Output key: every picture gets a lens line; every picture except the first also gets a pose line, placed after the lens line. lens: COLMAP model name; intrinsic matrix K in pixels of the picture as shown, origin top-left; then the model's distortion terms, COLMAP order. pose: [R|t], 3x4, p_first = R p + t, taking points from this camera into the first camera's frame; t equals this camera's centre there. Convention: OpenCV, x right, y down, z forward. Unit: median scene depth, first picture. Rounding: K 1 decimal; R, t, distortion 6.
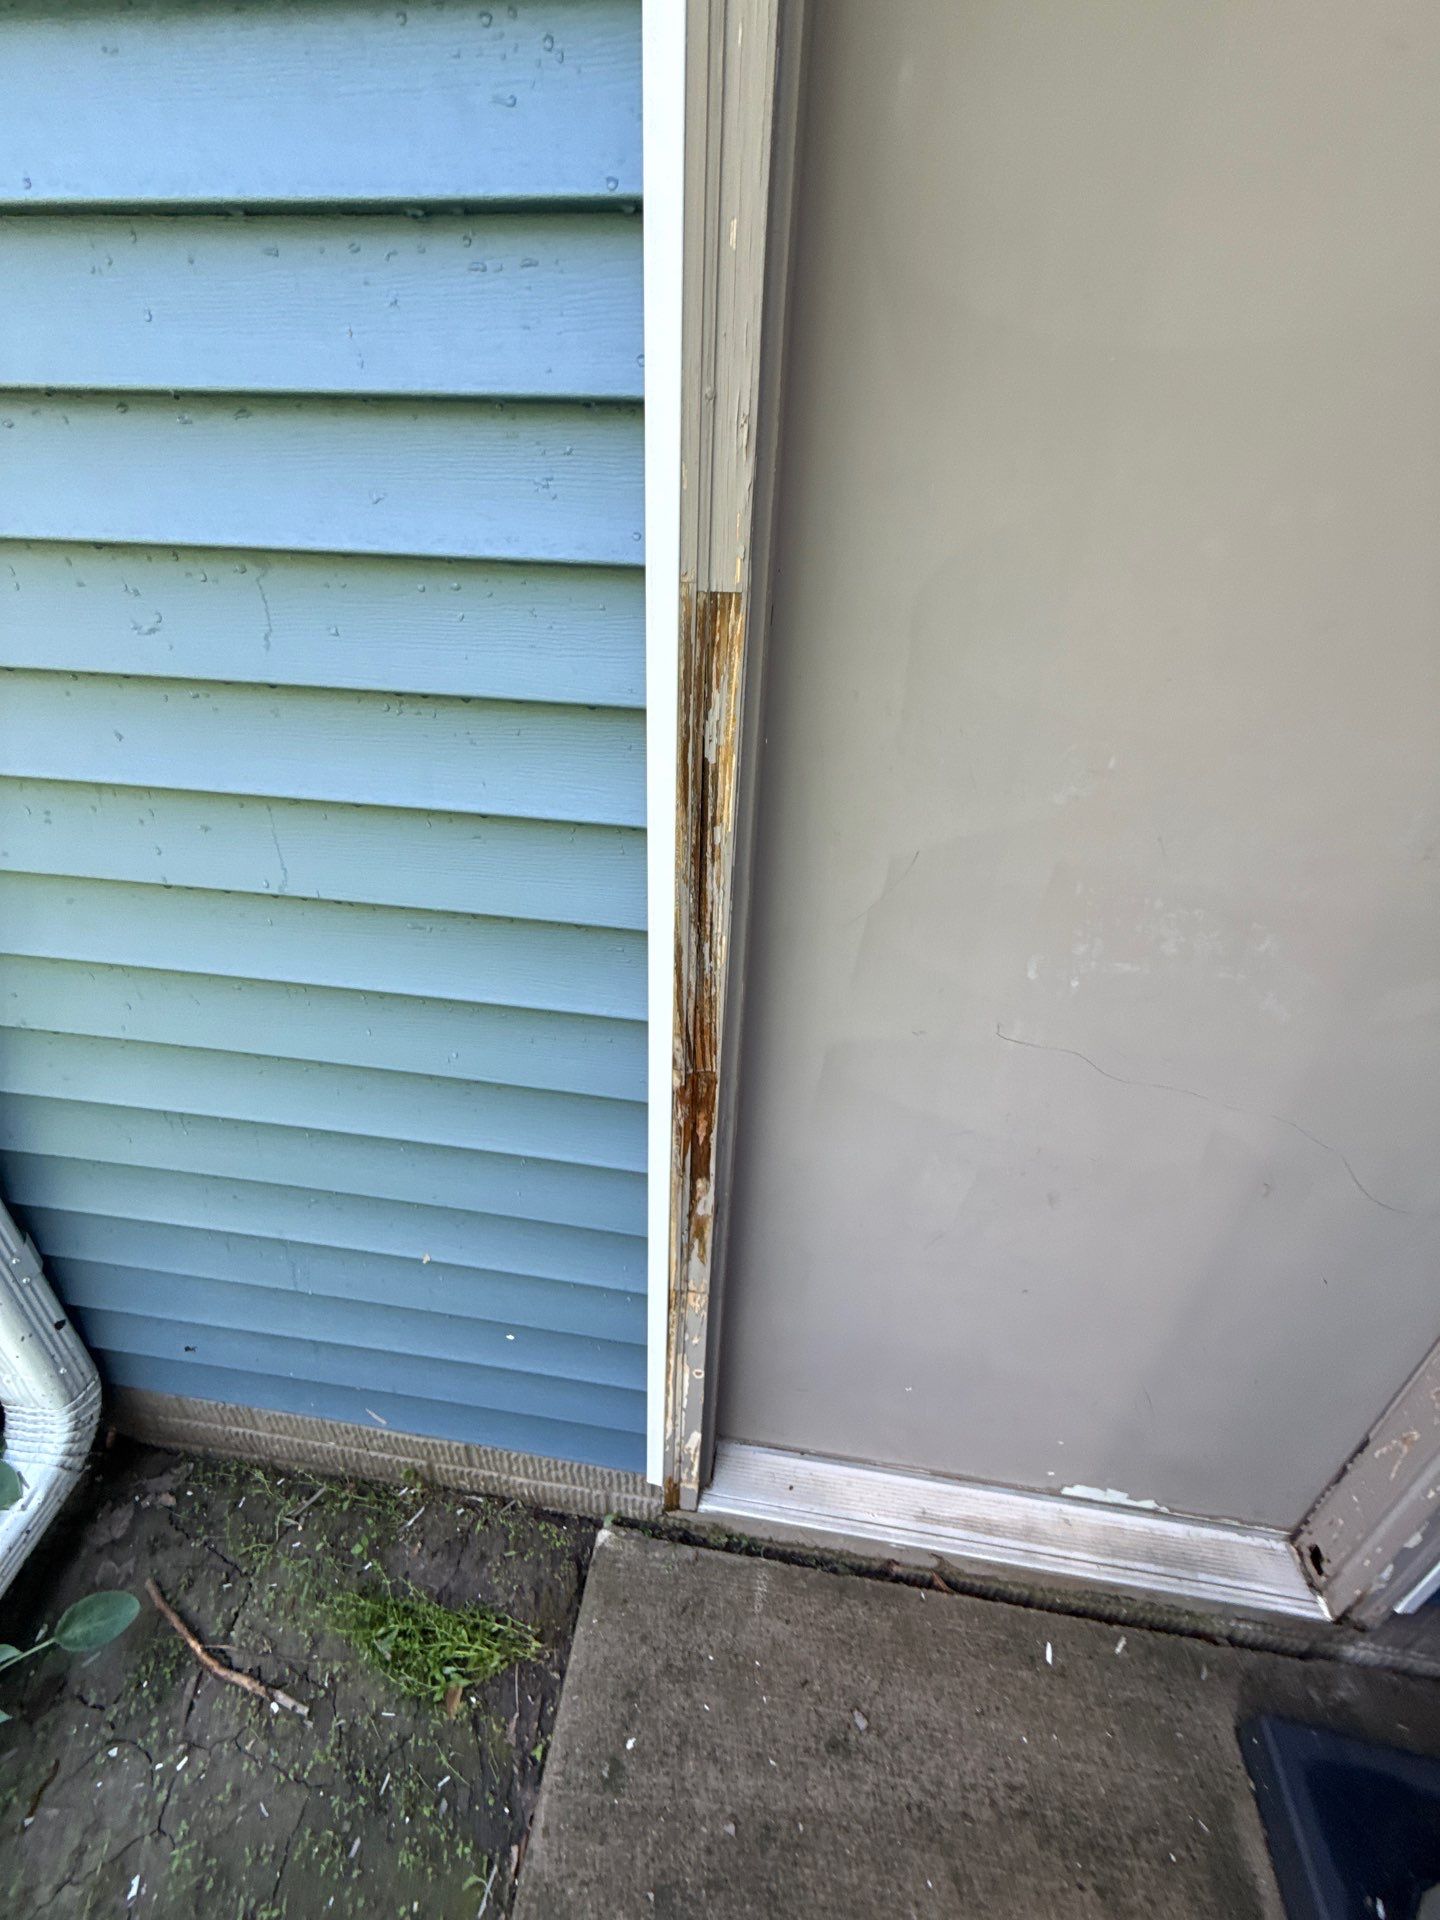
lens RADIAL K [[757.6, 0, 722.4], [0, 757.6, 961.0], [0, 0, 1]] dist [-0.001407, 0.000005]
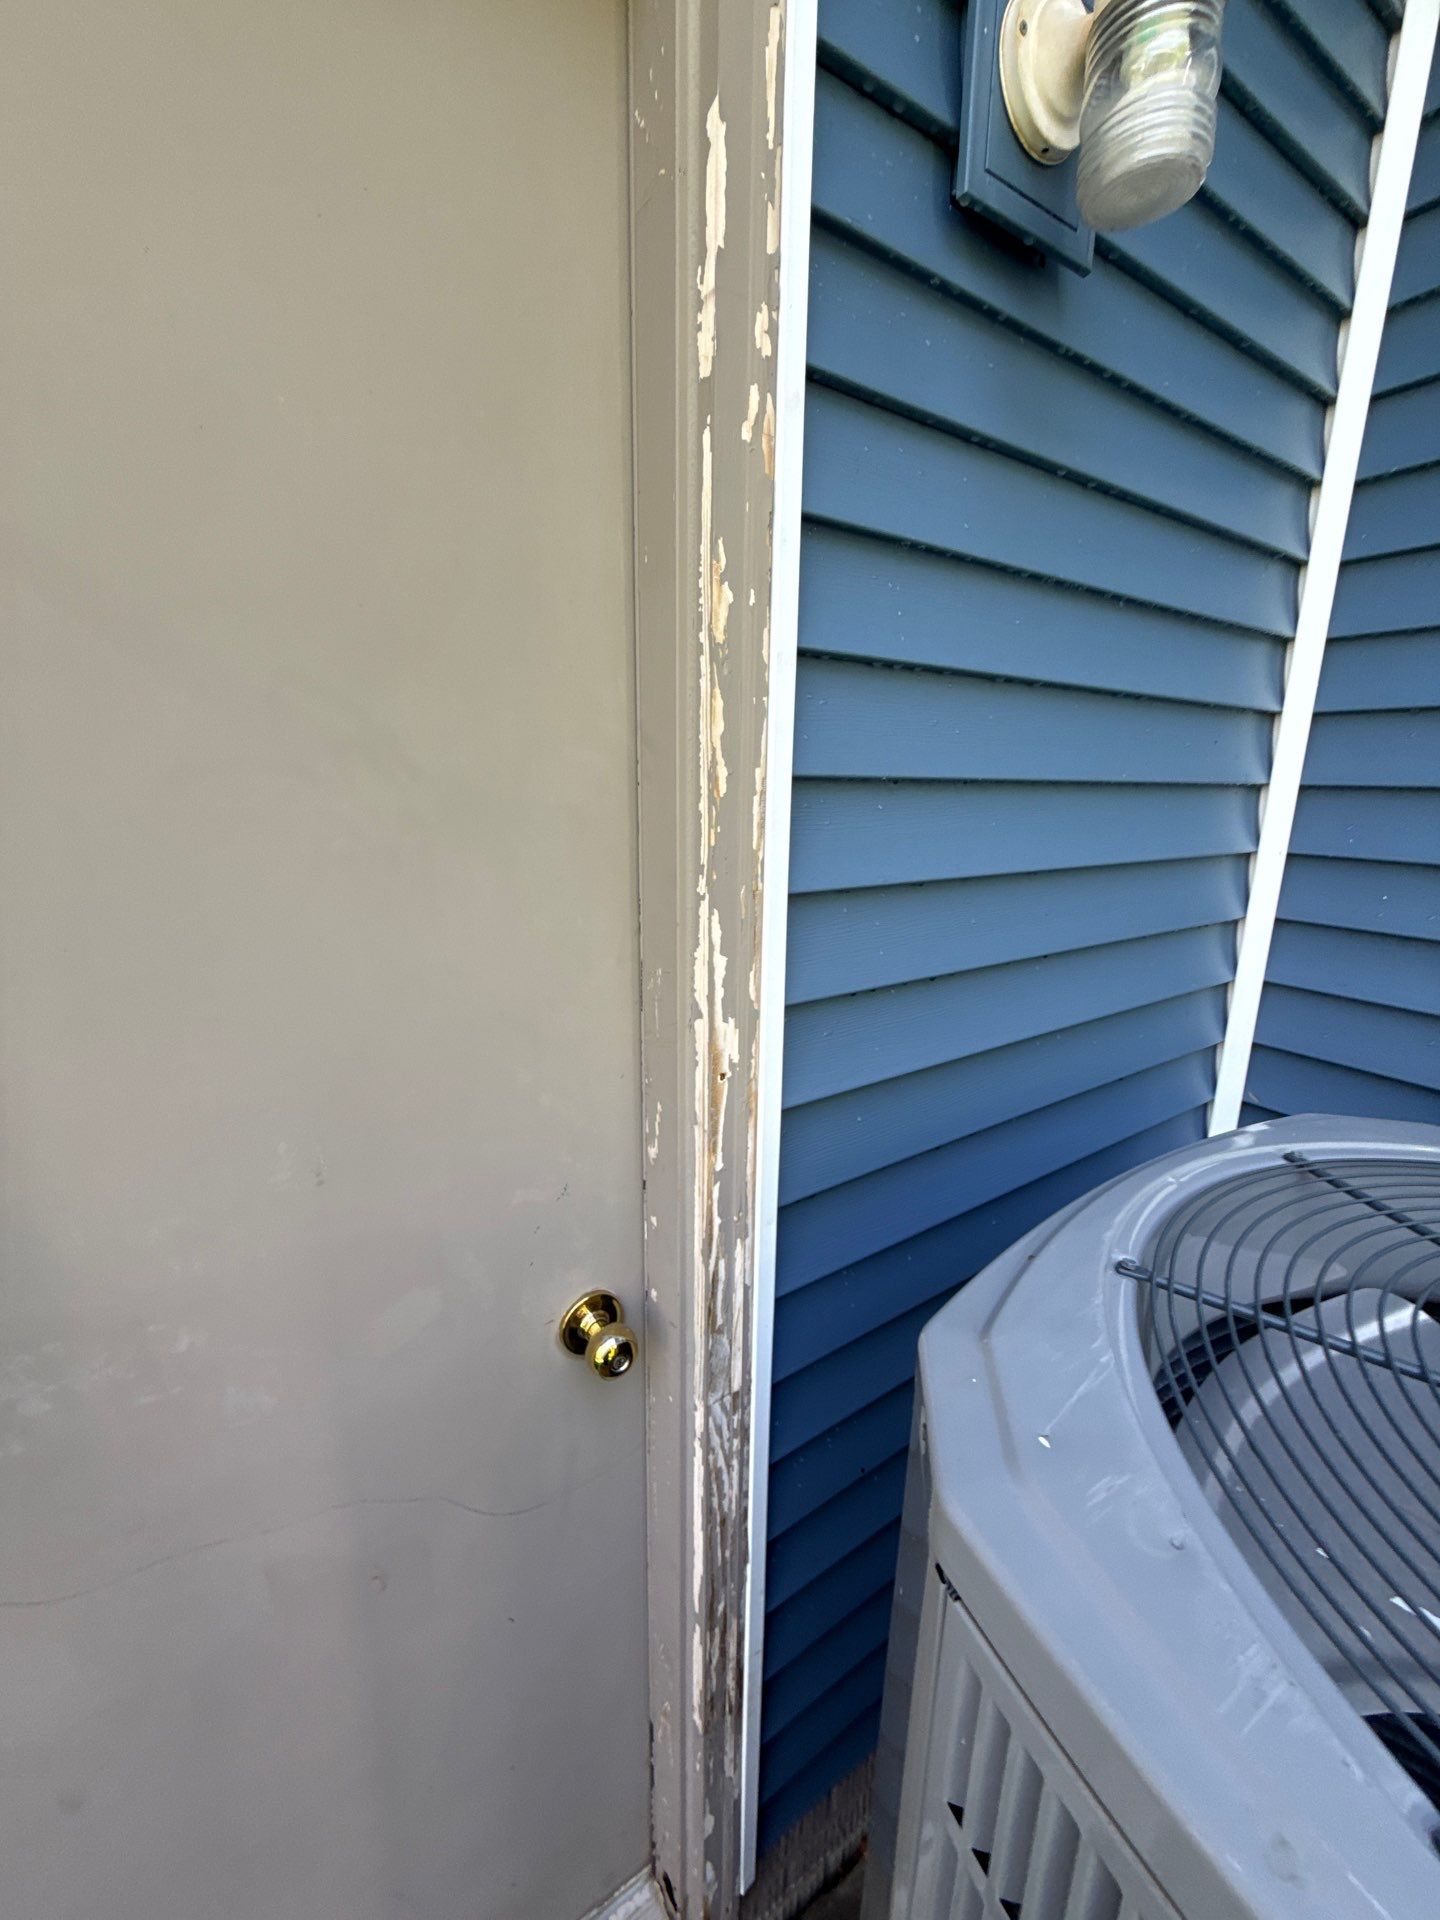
lens RADIAL K [[757.6, 0, 722.4], [0, 757.6, 961.0], [0, 0, 1]] dist [-0.001407, 0.000005]
pose [[0.749439, -0.182360, 0.636464, 0.459716], [0.331983, 0.935239, -0.122947, -0.069093], [-0.572825, 0.303436, 0.761445, -0.008432]]
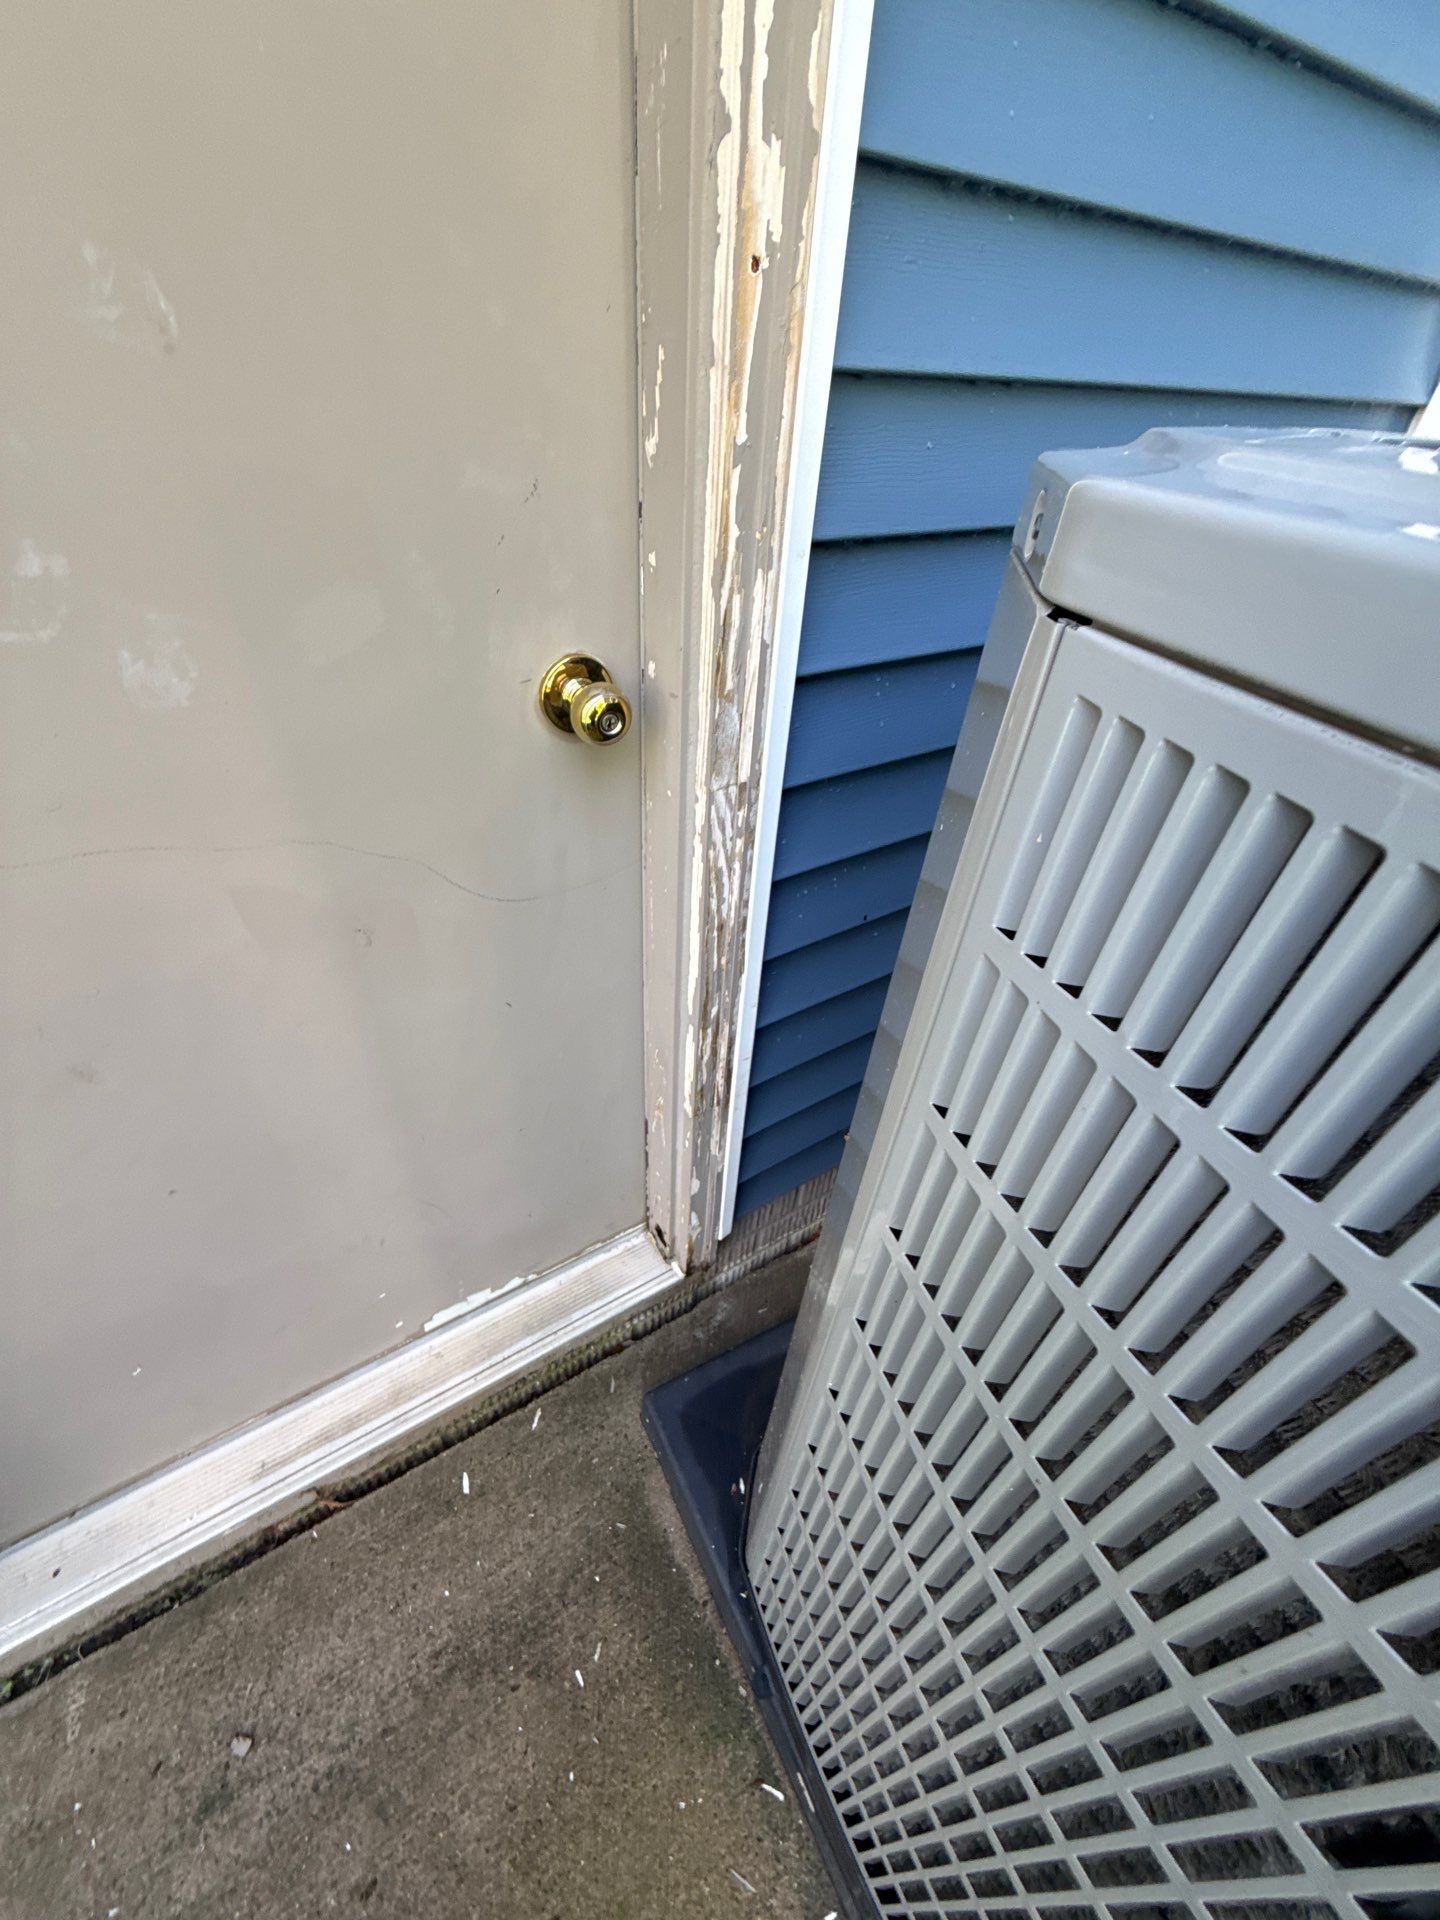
lens RADIAL K [[760.5, 0, 727.7], [0, 760.5, 956.4], [0, 0, 1]] dist [-0.000615, 0.000450]
pose [[0.764341, -0.398536, 0.506904, 0.461050], [0.281475, 0.913492, 0.293776, 0.151726], [-0.580133, -0.081864, 0.810397, 0.123019]]
